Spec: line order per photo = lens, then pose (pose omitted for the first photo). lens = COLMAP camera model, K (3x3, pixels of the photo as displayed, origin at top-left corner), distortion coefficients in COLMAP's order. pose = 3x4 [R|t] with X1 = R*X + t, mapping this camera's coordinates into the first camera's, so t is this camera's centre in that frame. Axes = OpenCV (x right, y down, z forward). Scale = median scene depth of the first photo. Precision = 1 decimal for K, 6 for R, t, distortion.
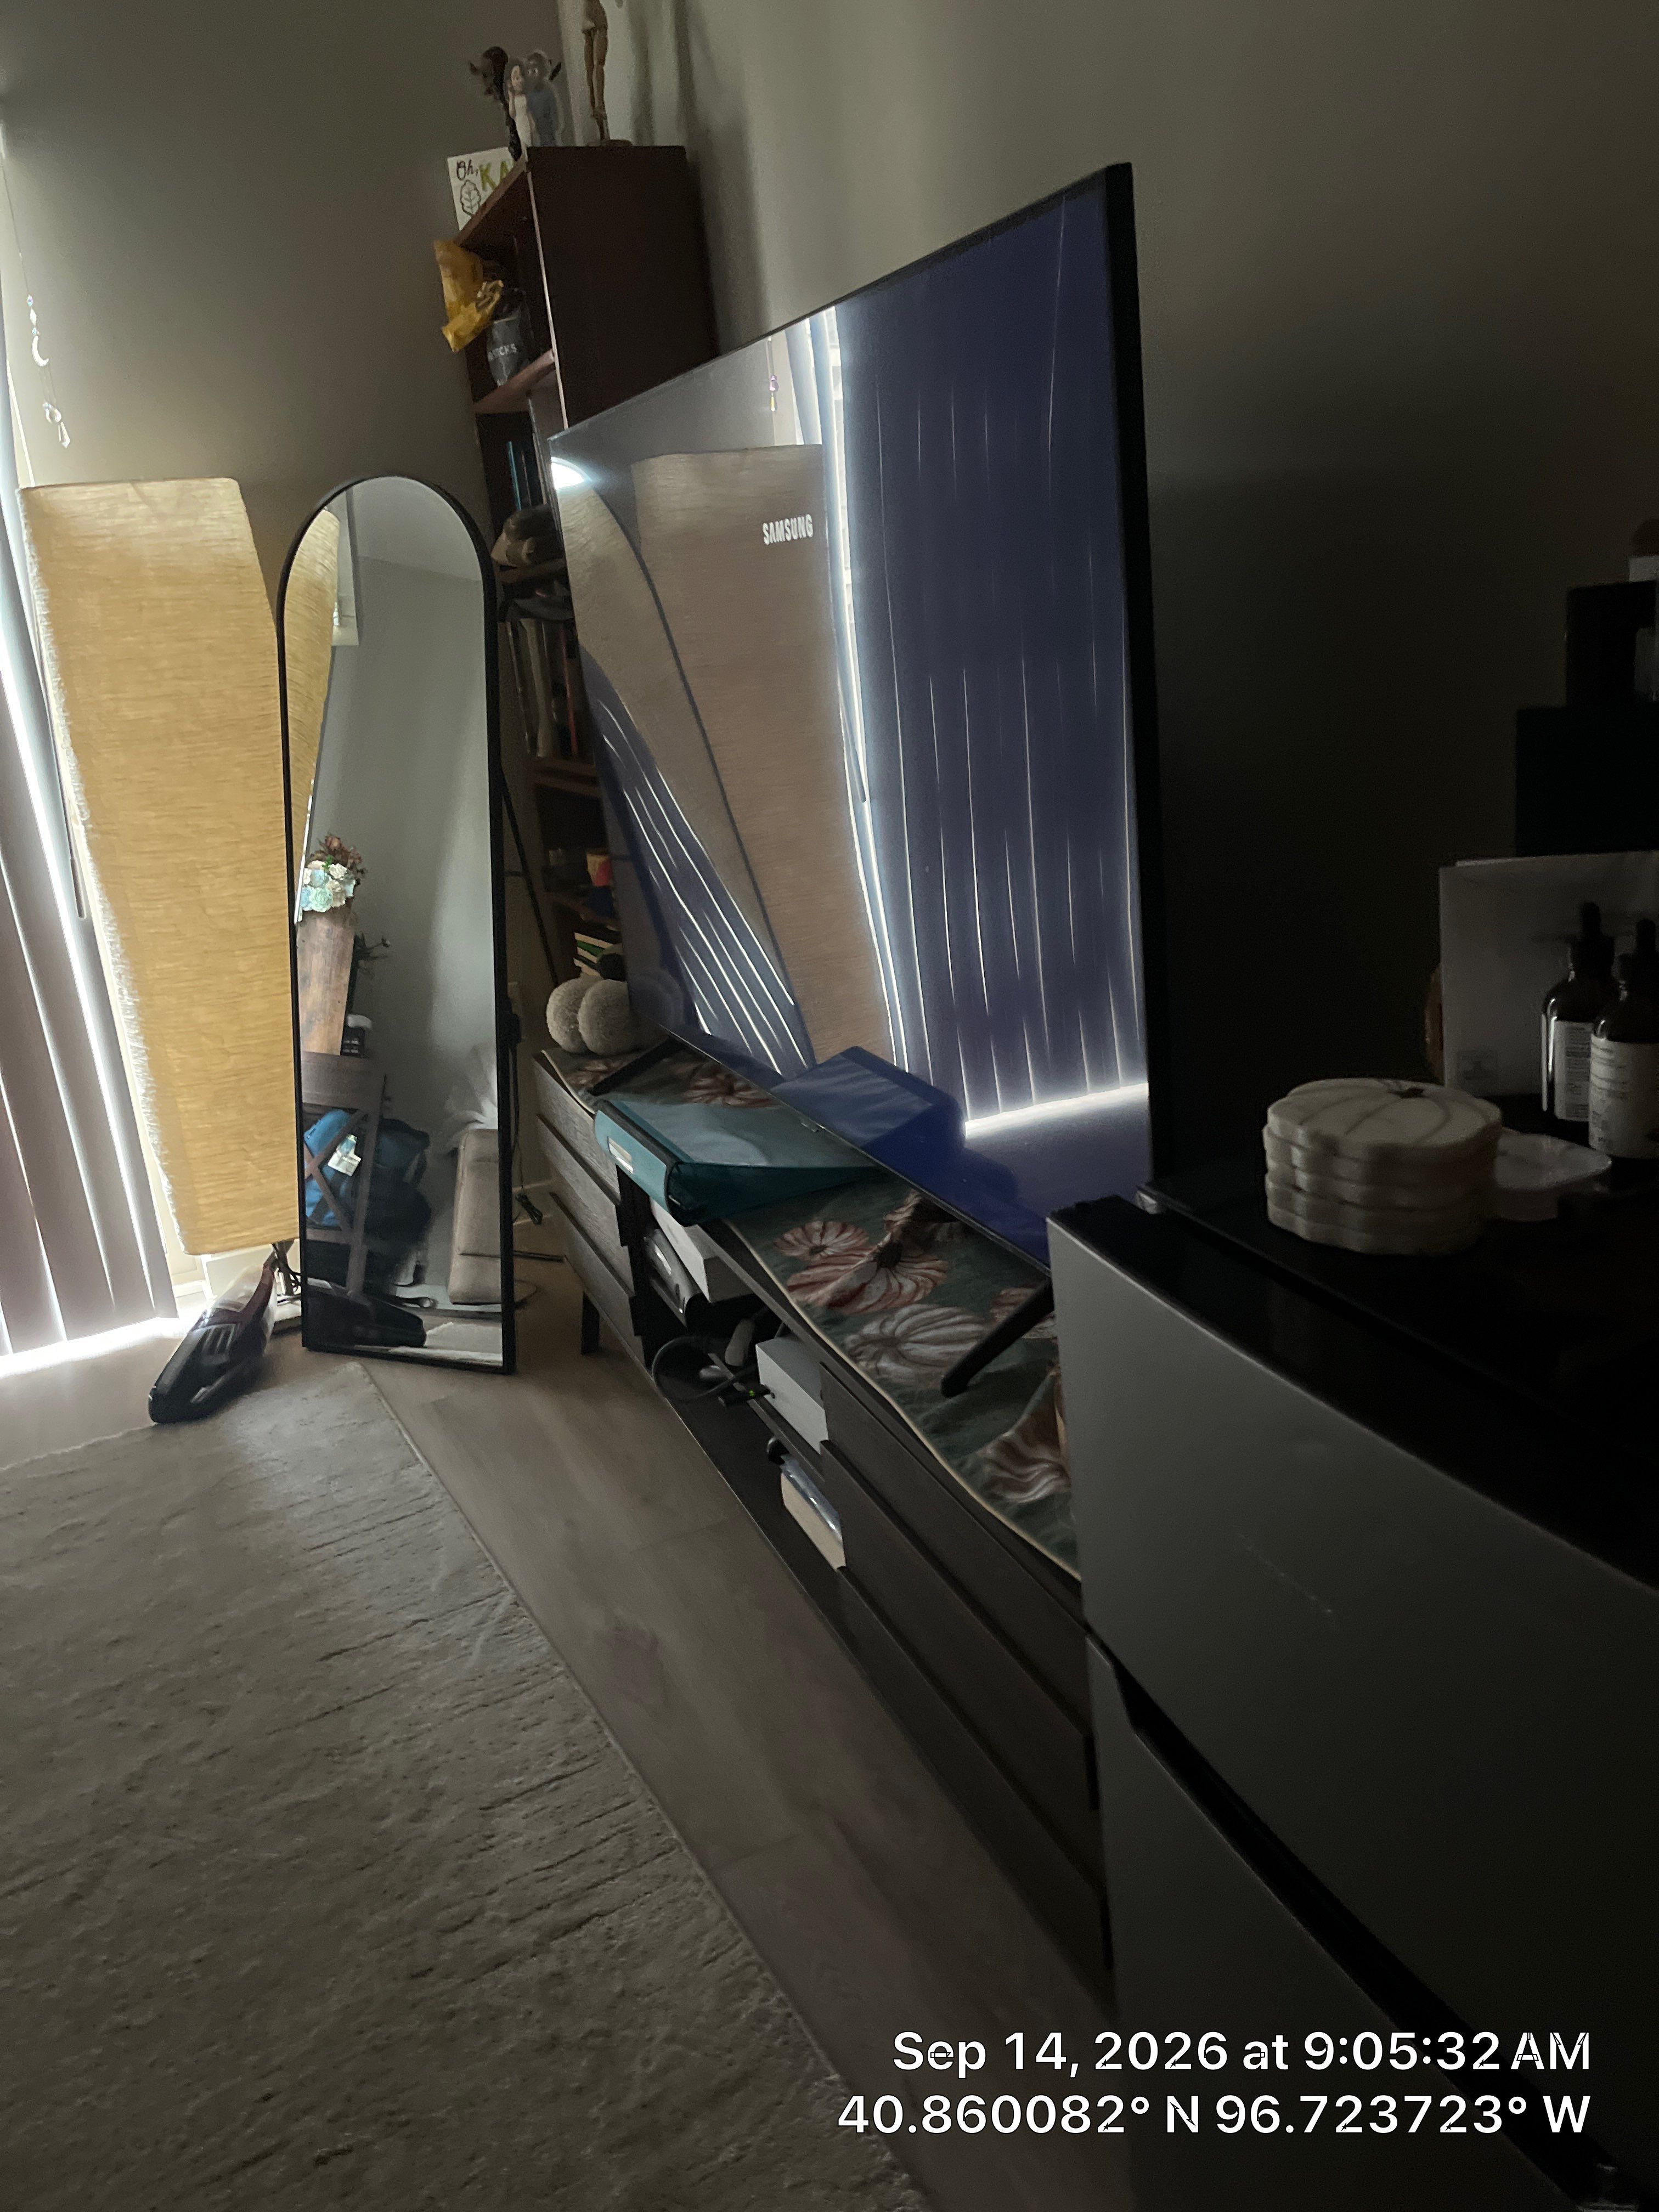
lens RADIAL K [[1652.7, 0, 843.9], [0, 1652.7, 1108.6], [0, 0, 1]] dist [0.064289, -0.088630]
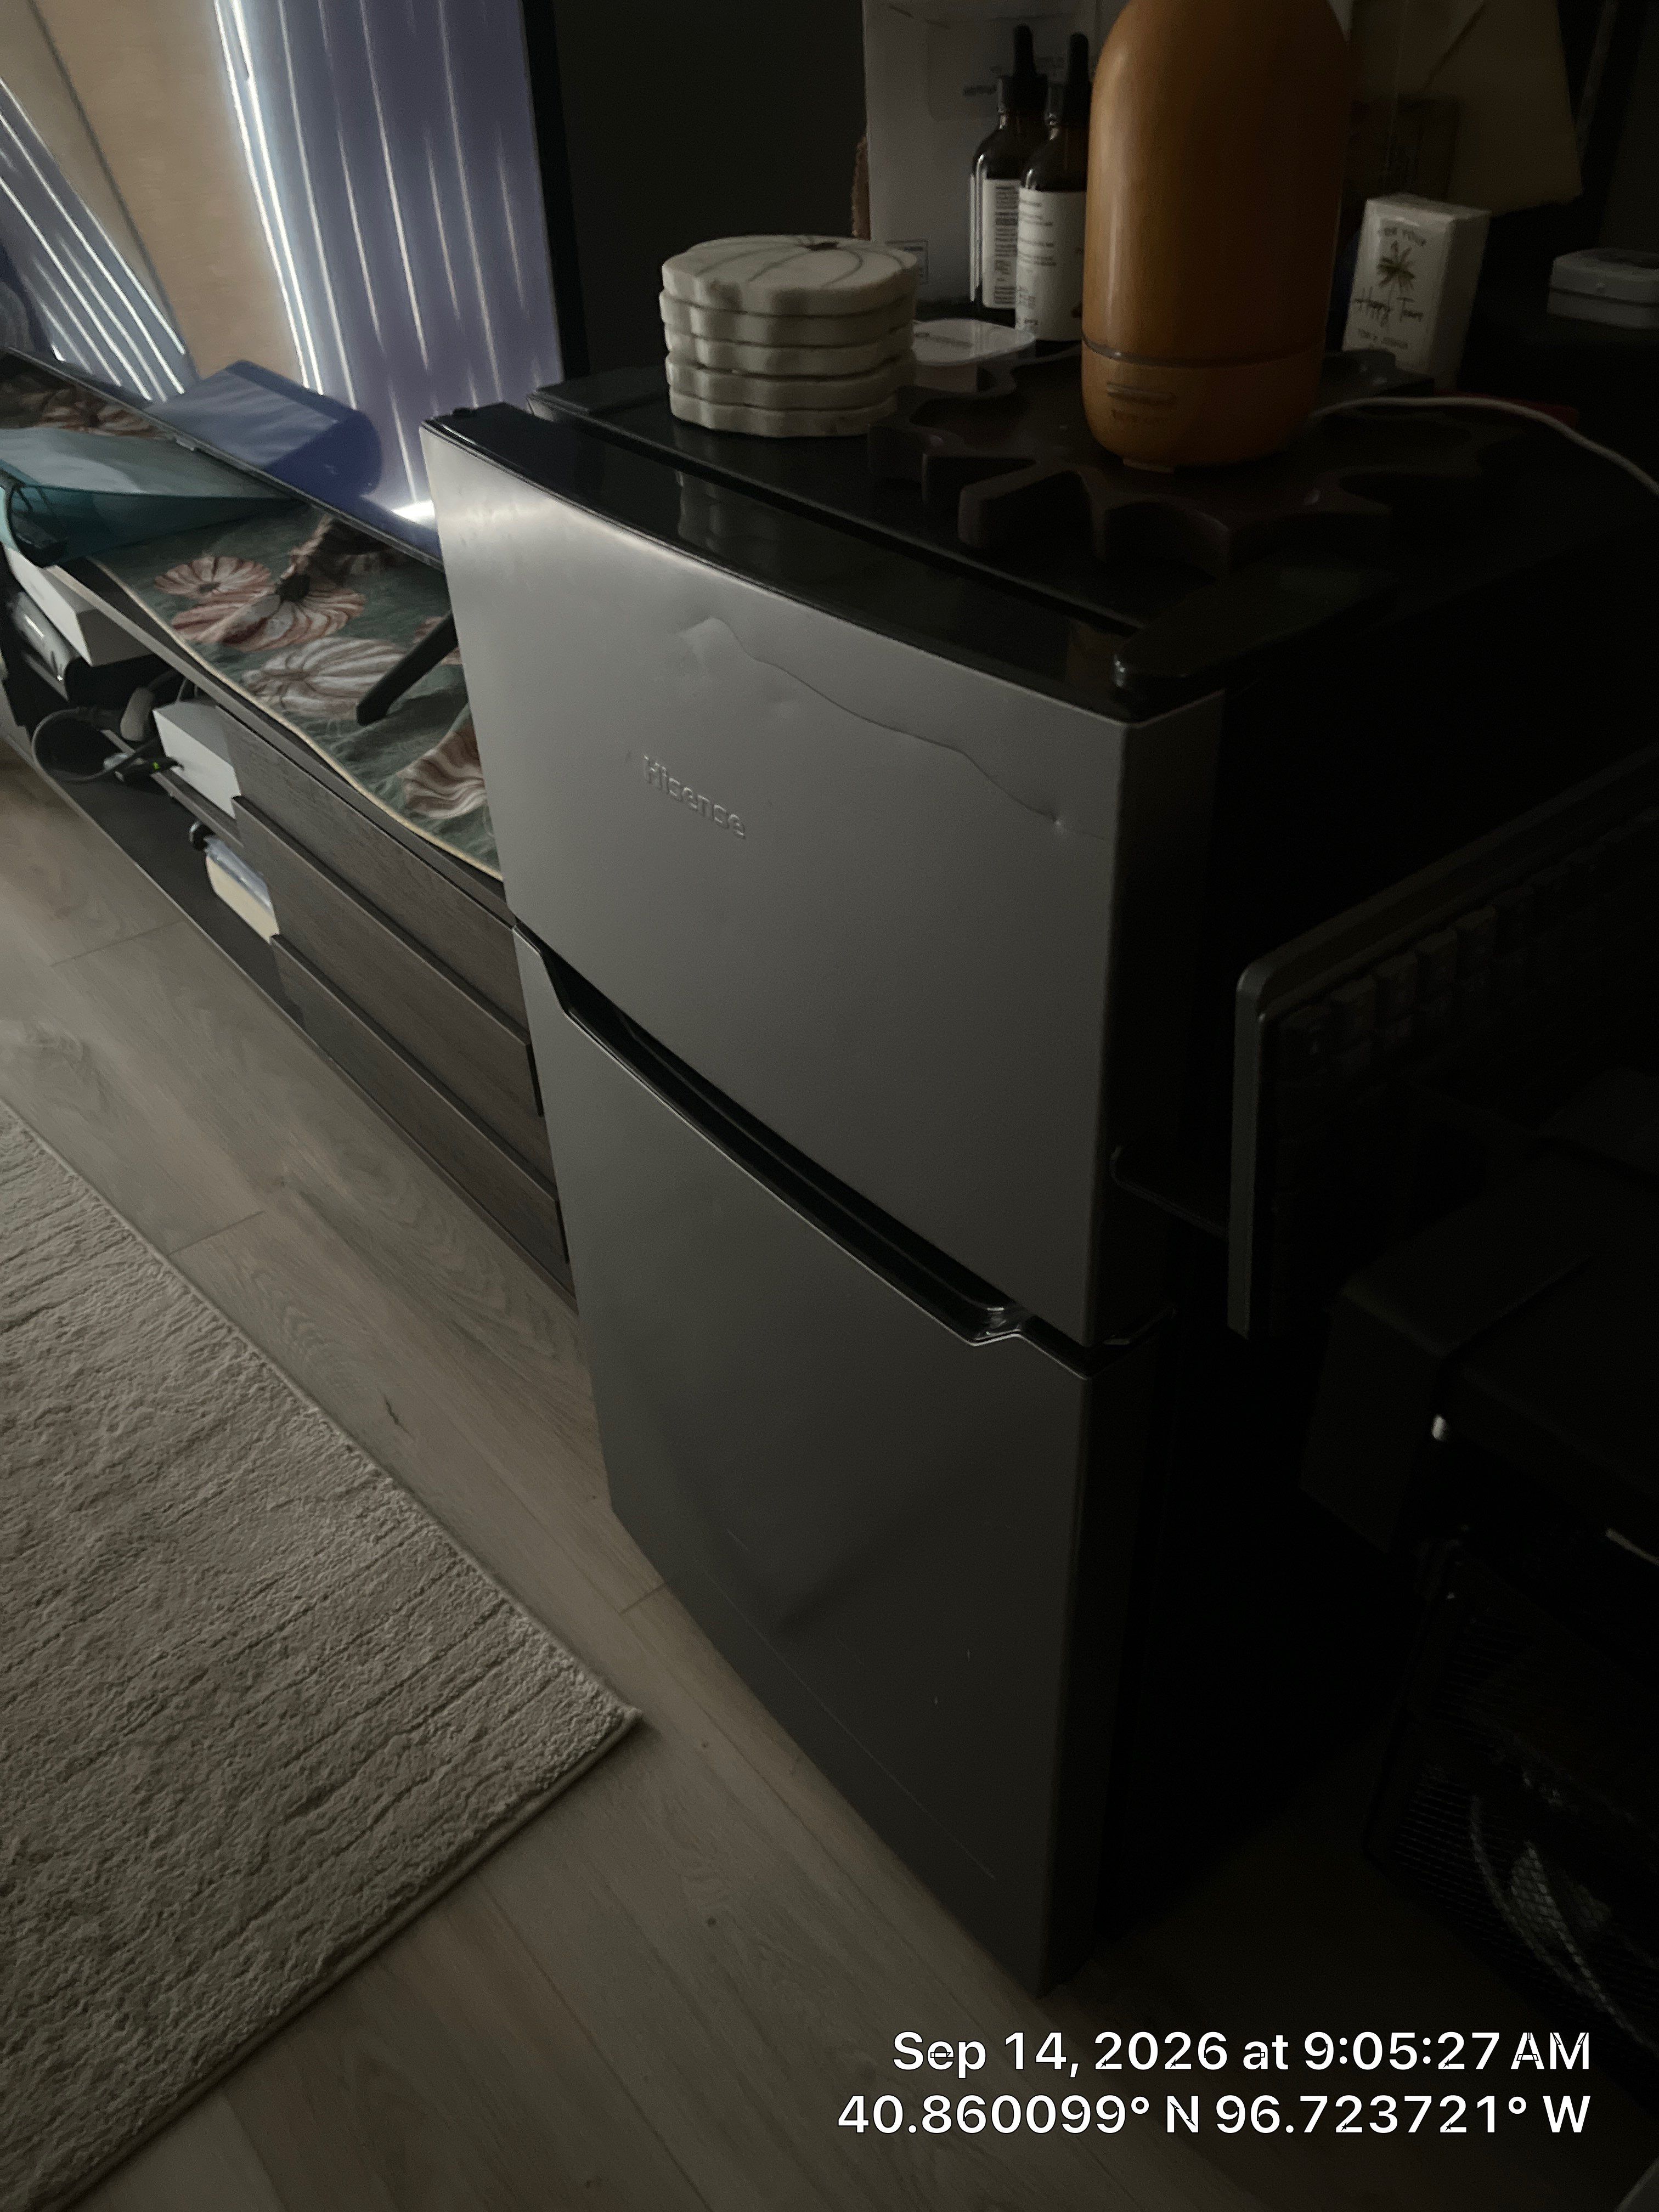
lens RADIAL K [[1635.7, 0, 839.2], [0, 1635.7, 1119.0], [0, 0, 1]] dist [0.048872, -0.089002]
pose [[0.957459, -0.103402, 0.269407, 0.043552], [0.011877, 0.946926, 0.321231, 0.086319], [-0.288325, -0.304366, 0.907871, 0.052783]]
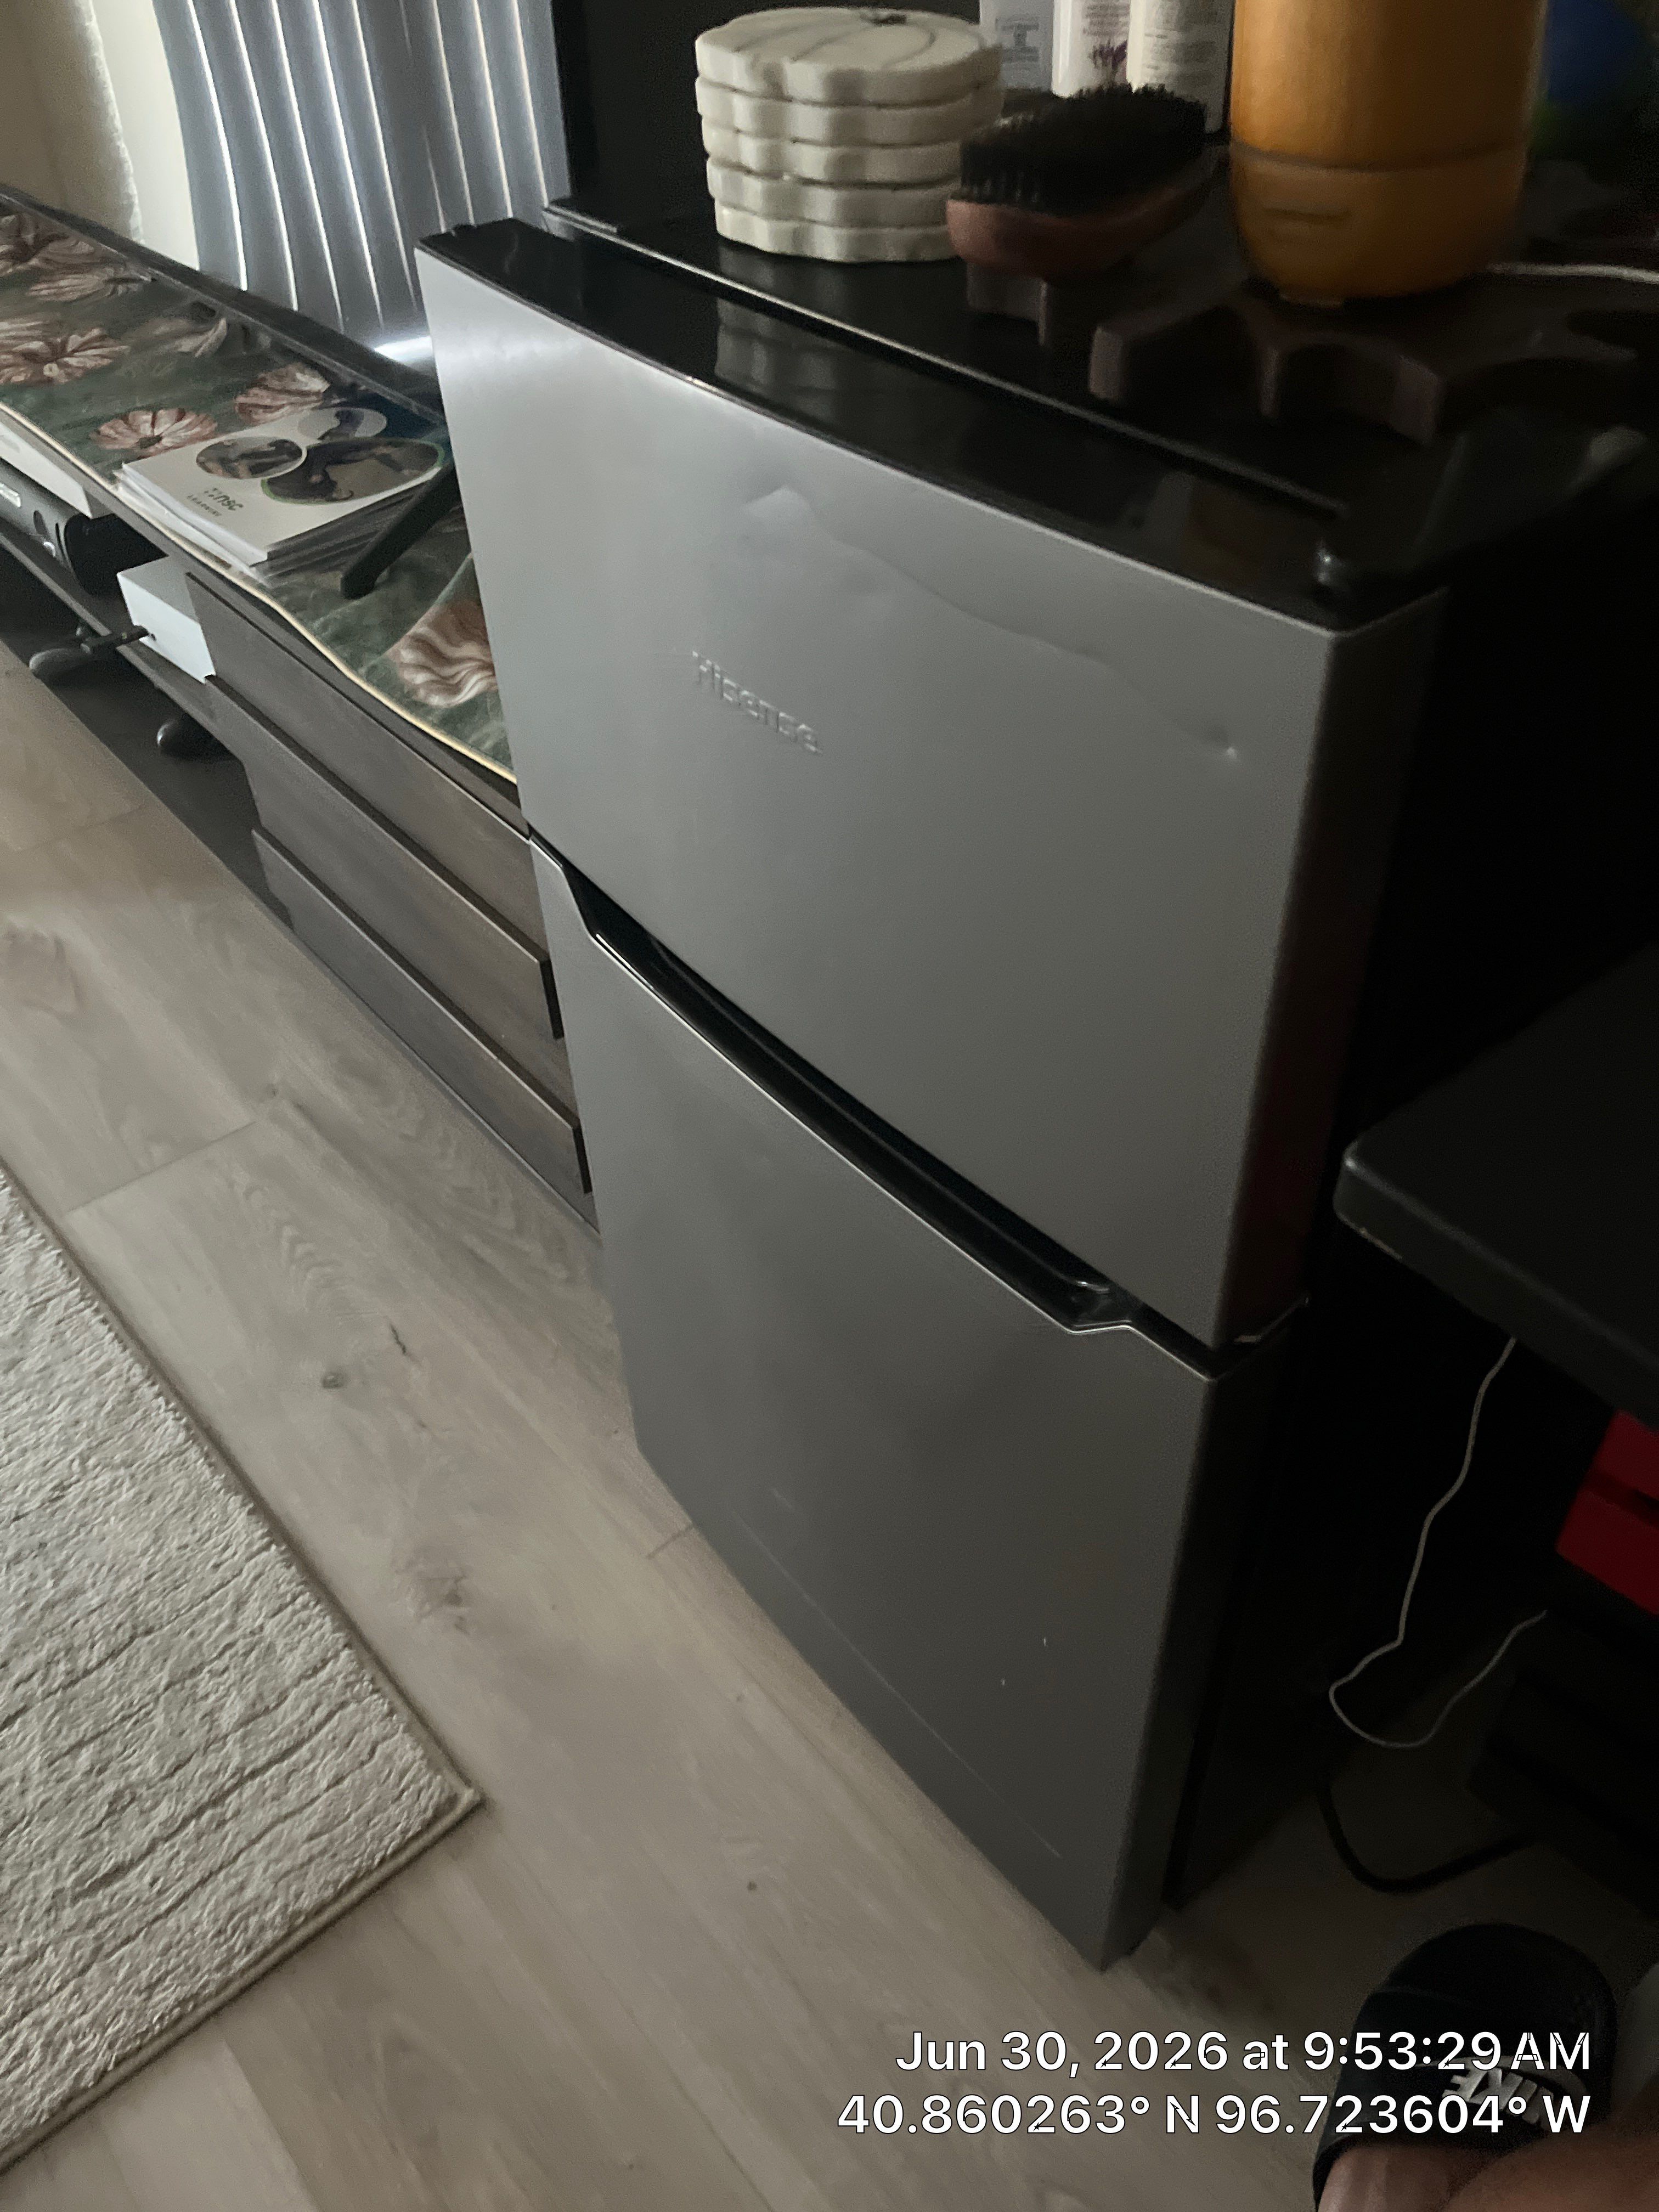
lens RADIAL K [[1613.5, 0, 865.5], [0, 1613.5, 1117.0], [0, 0, 1]] dist [0.063284, -0.099548]
pose [[0.950749, -0.128311, 0.282157, 0.042014], [0.005574, 0.917226, 0.398328, 0.085360], [-0.309911, -0.377137, 0.872767, 0.128280]]
